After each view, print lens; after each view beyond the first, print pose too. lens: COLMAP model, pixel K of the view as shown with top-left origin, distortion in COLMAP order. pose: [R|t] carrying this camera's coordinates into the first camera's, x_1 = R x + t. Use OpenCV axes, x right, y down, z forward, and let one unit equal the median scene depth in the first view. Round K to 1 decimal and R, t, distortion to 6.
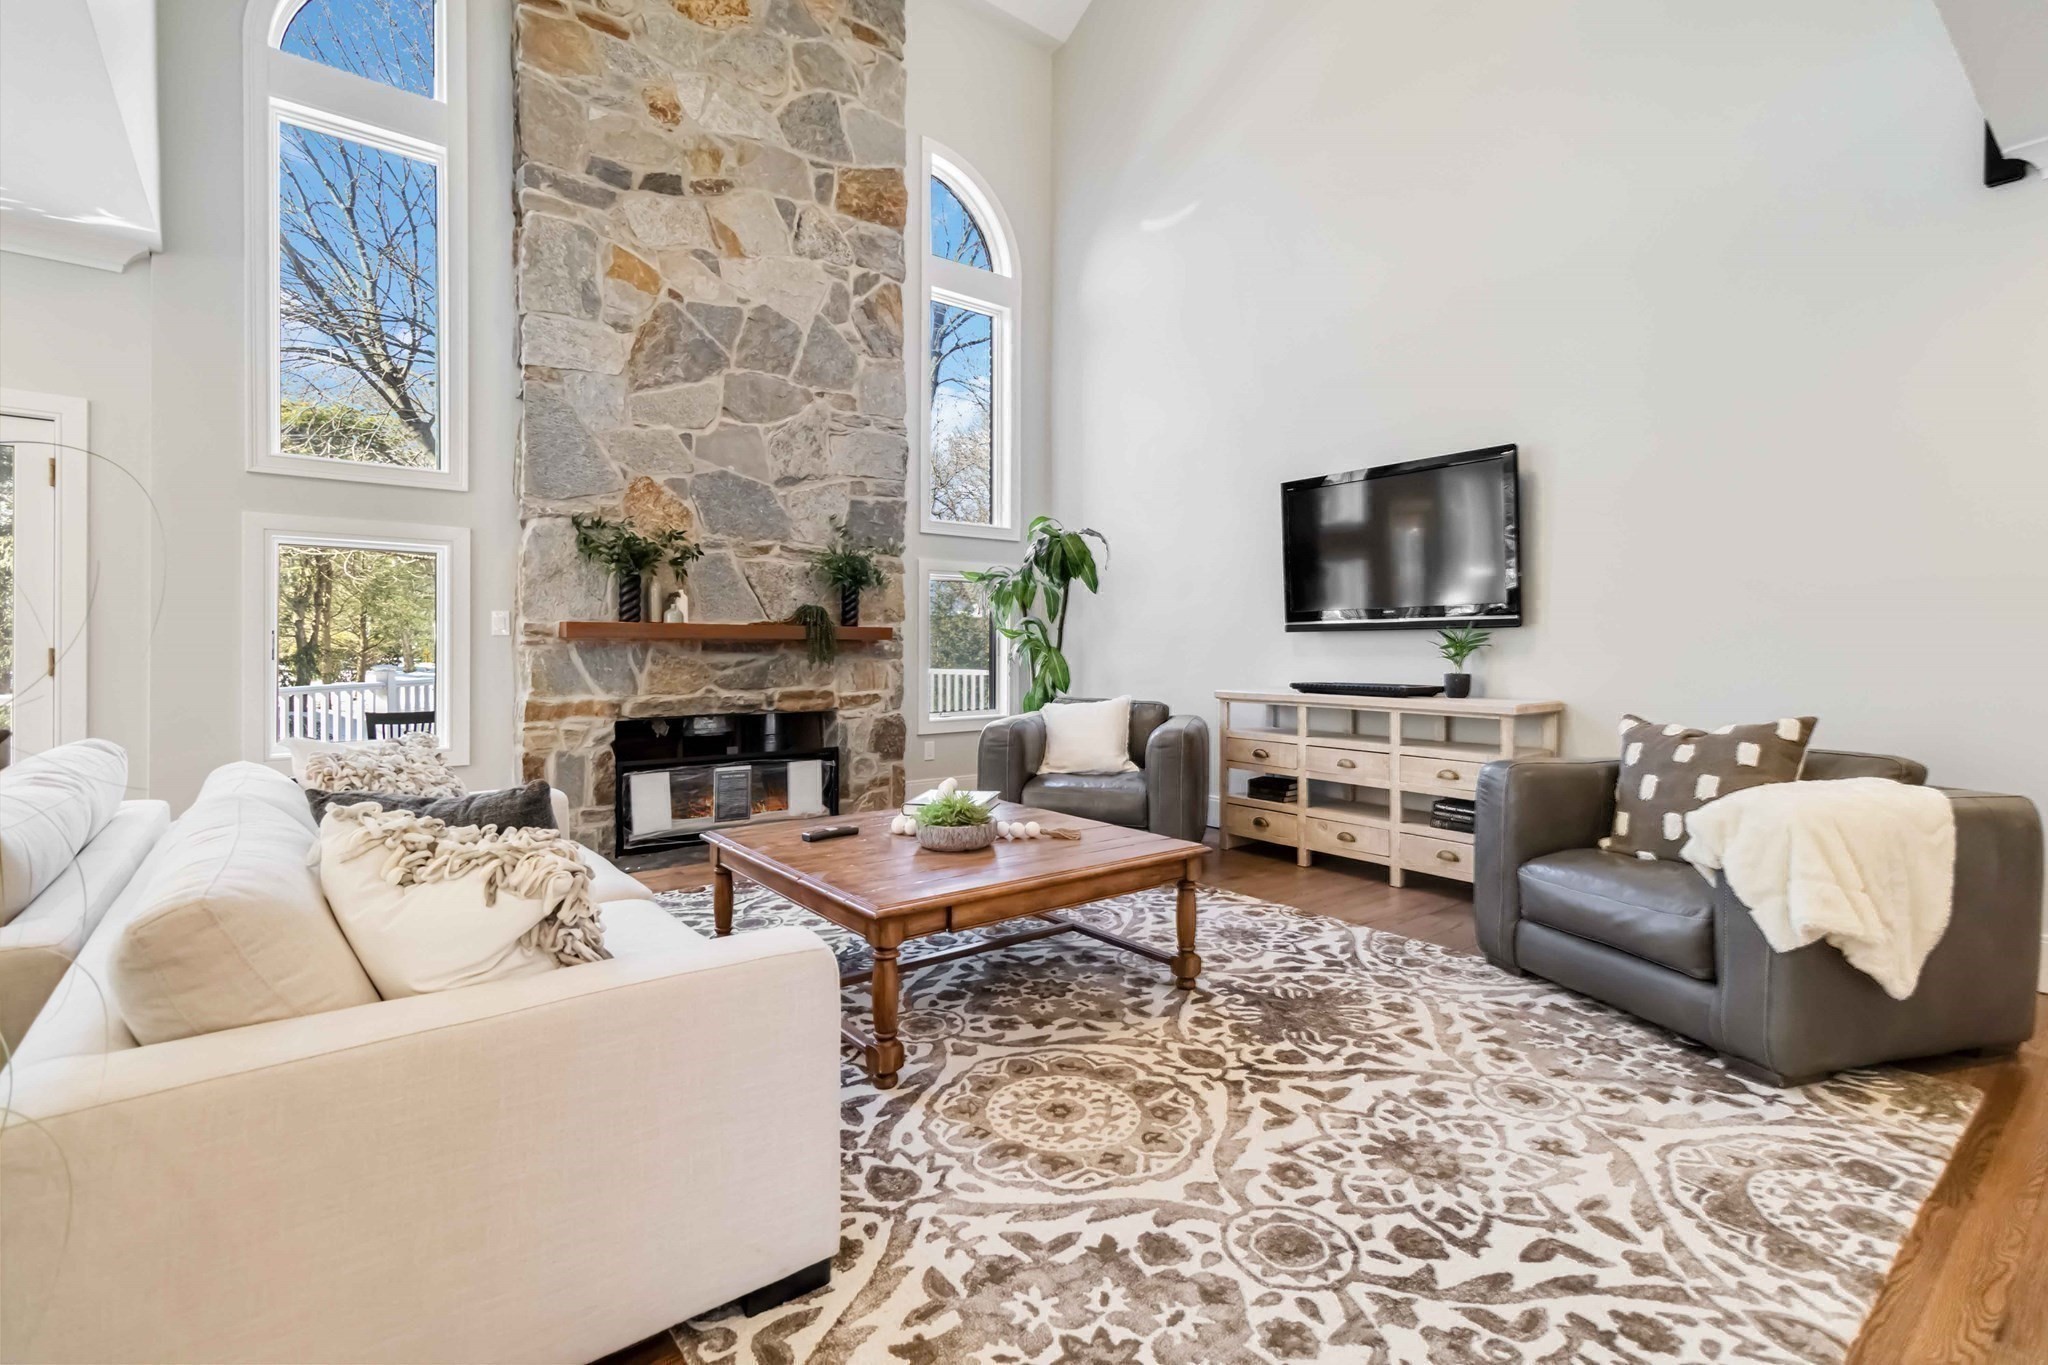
lens RADIAL K [[938.2, 0, 1027.6], [0, 938.2, 651.2], [0, 0, 1]] dist [0.003337, -0.000044]
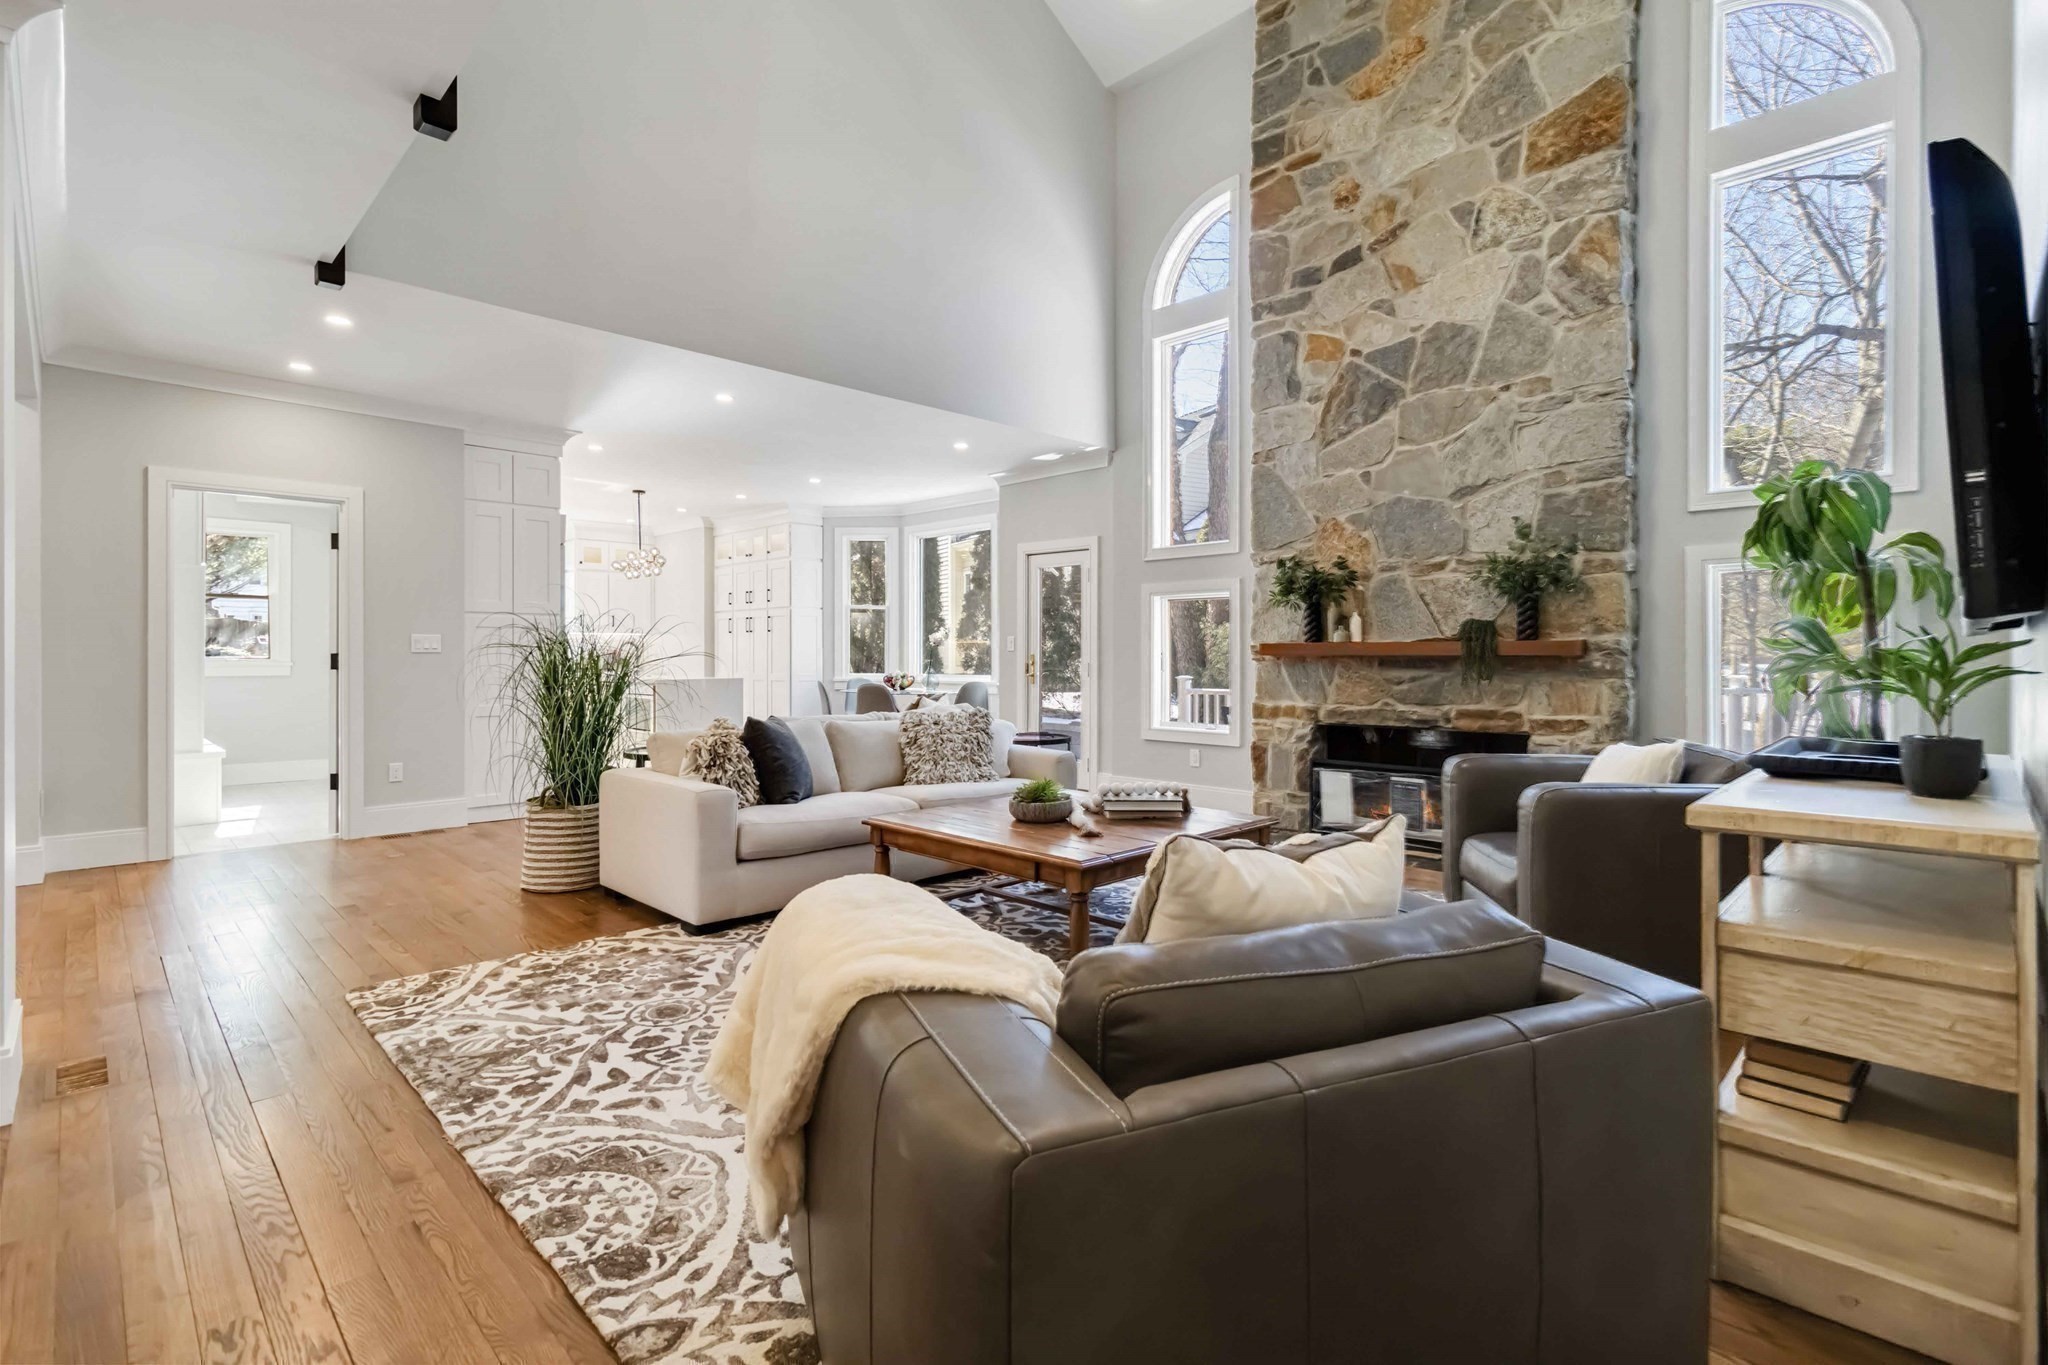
lens RADIAL K [[938.2, 0, 1050.2], [0, 938.2, 652.1], [0, 0, 1]] dist [0.003337, -0.000044]
pose [[0.134803, -0.007836, -0.990841, 0.697788], [-0.005060, 0.999950, -0.008597, -0.006295], [0.990860, 0.006173, 0.134756, 0.486816]]
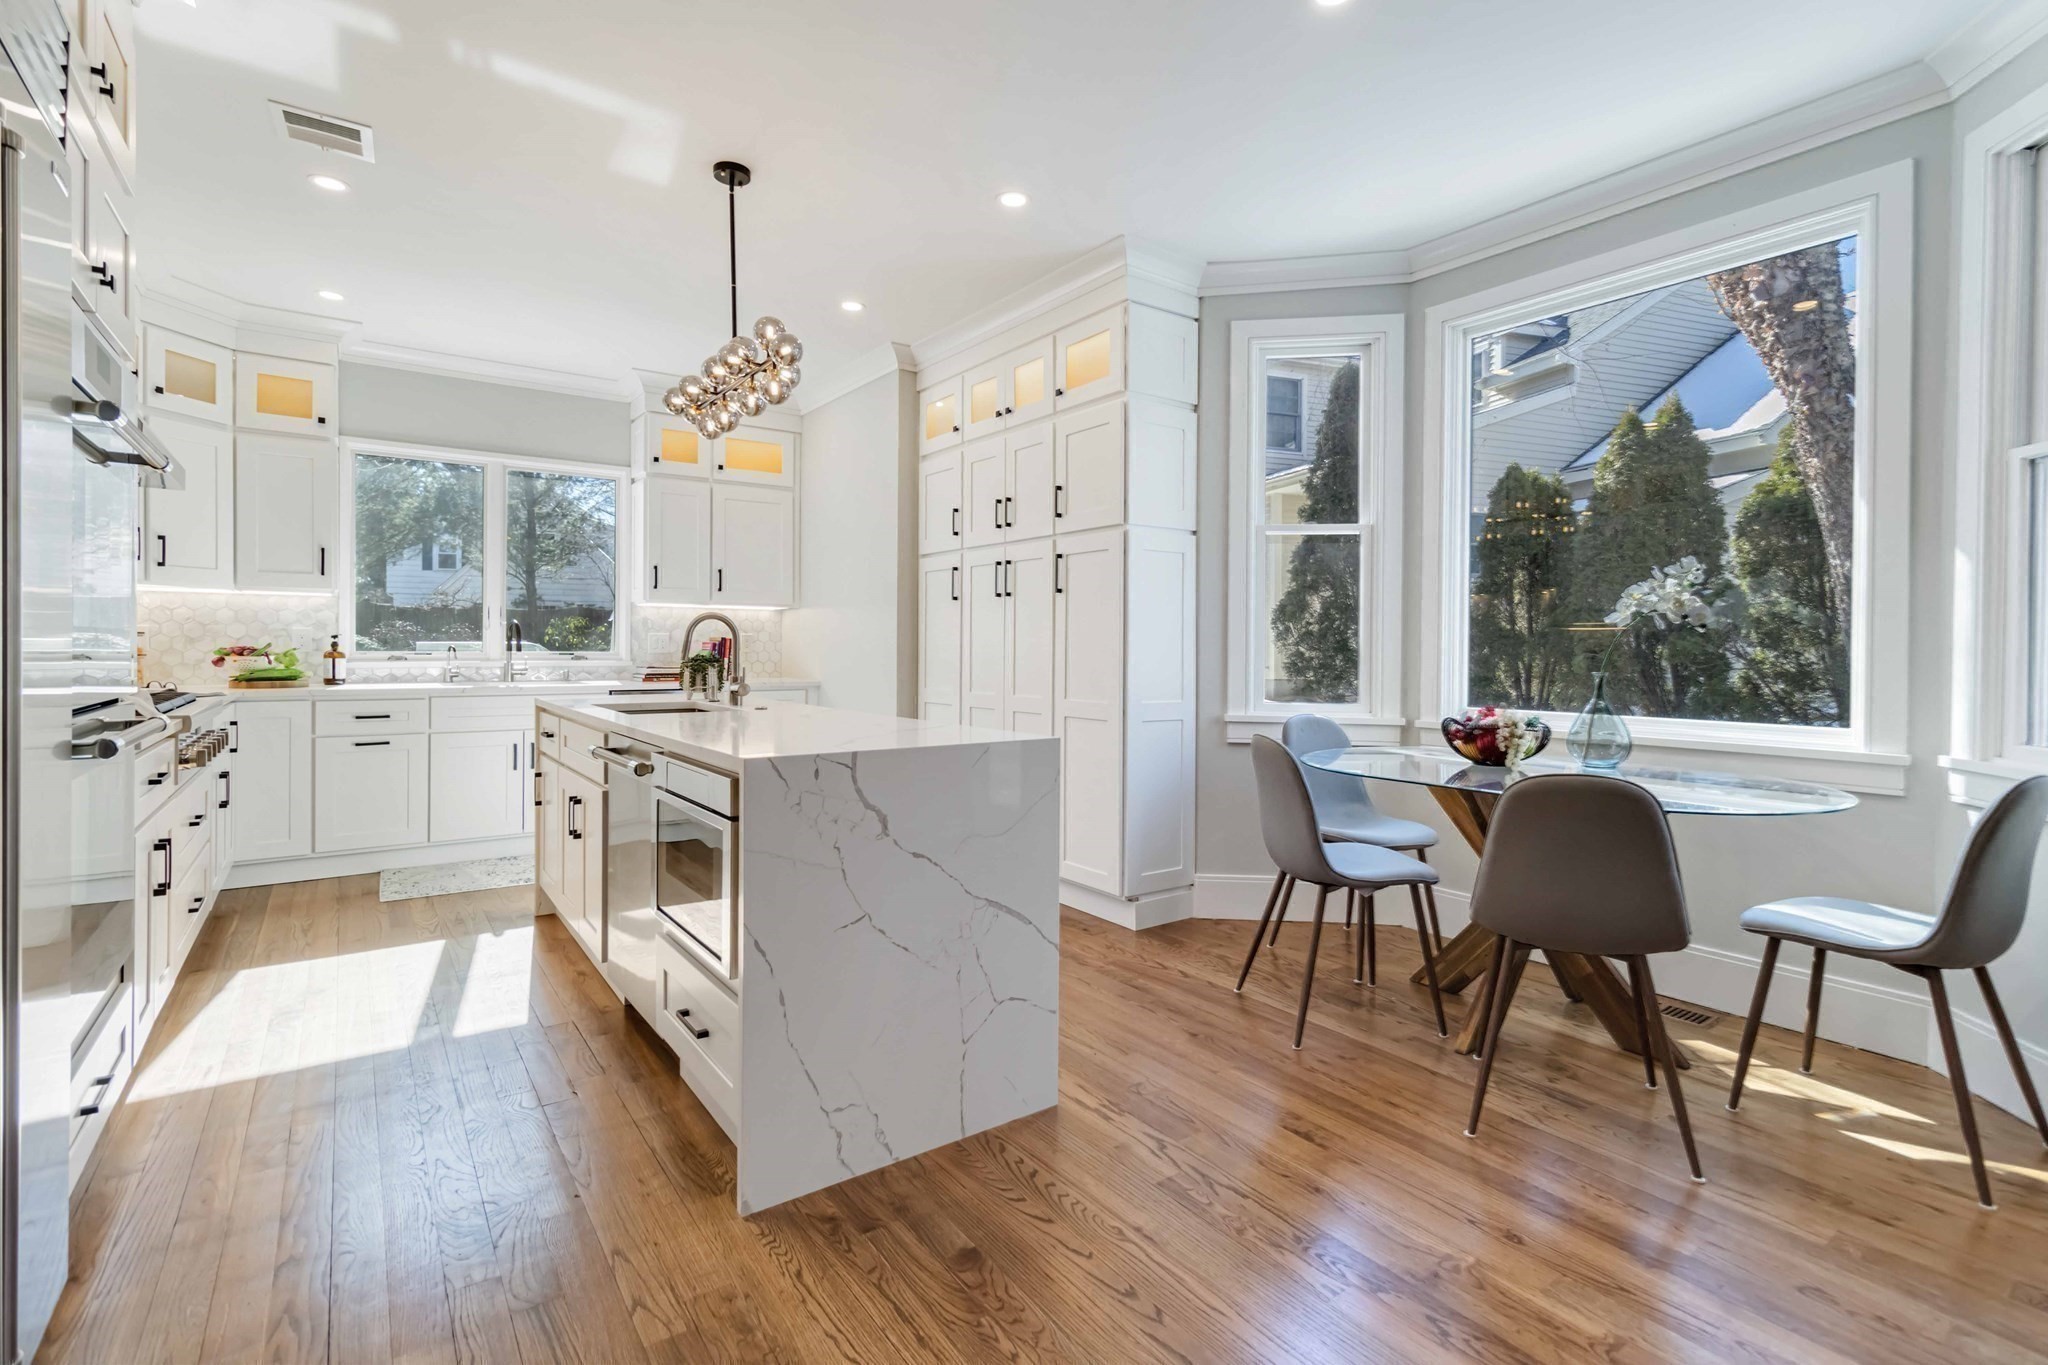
lens RADIAL K [[938.2, 0, 1059.1], [0, 938.2, 647.6], [0, 0, 1]] dist [0.003337, -0.000044]
pose [[-0.023792, -0.006148, -0.999698, -0.588837], [-0.013782, 0.999888, -0.005821, -0.013497], [0.999622, 0.013640, -0.023875, 0.177710]]
